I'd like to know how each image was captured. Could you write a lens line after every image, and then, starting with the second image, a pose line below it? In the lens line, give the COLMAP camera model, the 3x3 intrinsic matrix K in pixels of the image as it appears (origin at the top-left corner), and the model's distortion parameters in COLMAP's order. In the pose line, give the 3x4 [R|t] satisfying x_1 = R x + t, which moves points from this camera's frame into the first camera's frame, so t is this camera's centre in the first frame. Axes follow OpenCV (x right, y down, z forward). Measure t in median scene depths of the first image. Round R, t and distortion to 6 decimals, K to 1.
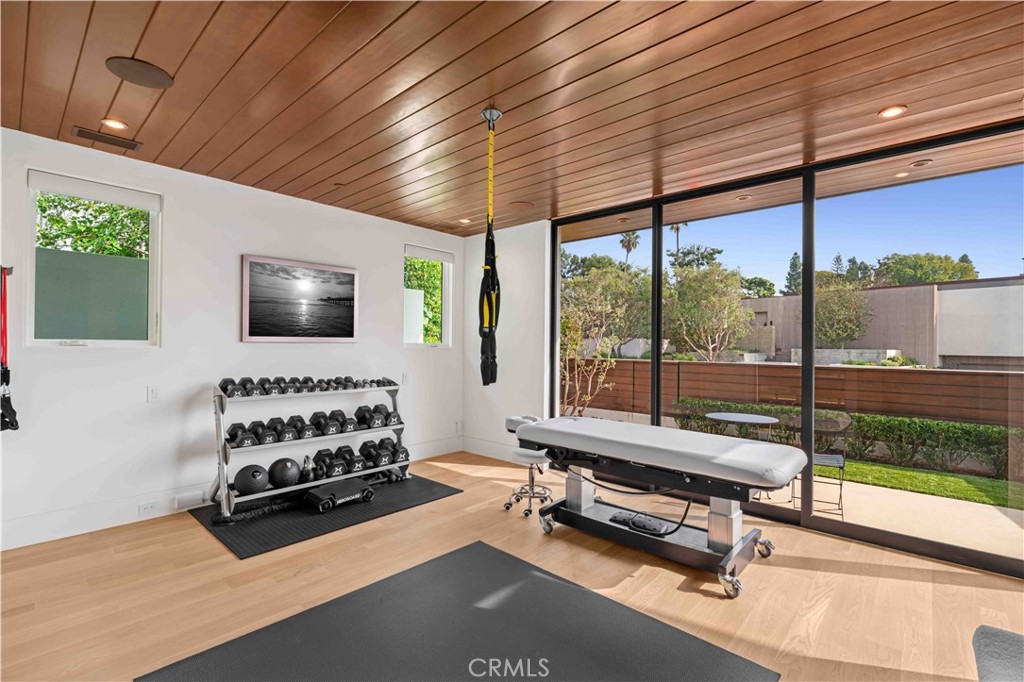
lens RADIAL K [[465.5, 0, 521.9], [0, 465.5, 340.2], [0, 0, 1]] dist [0.001913, 0.000355]
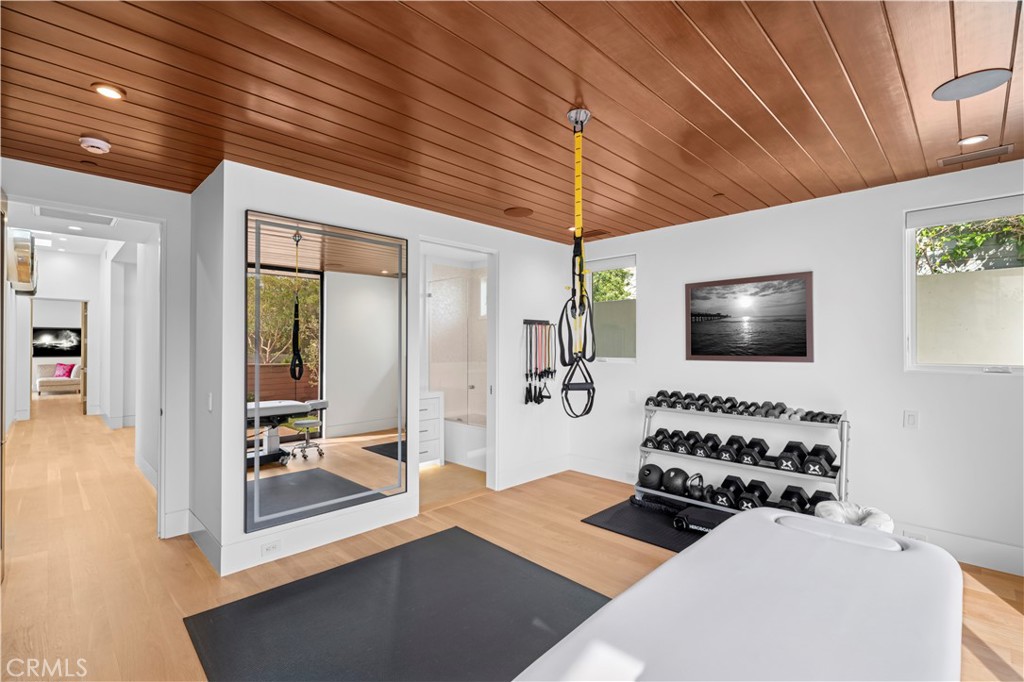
lens RADIAL K [[465.5, 0, 512.3], [0, 465.5, 347.3], [0, 0, 1]] dist [0.001913, 0.000355]
pose [[-0.052150, -0.010435, -0.998585, 0.552930], [0.000380, 0.999945, -0.010469, -0.016372], [0.998639, -0.000926, -0.052143, 0.622569]]
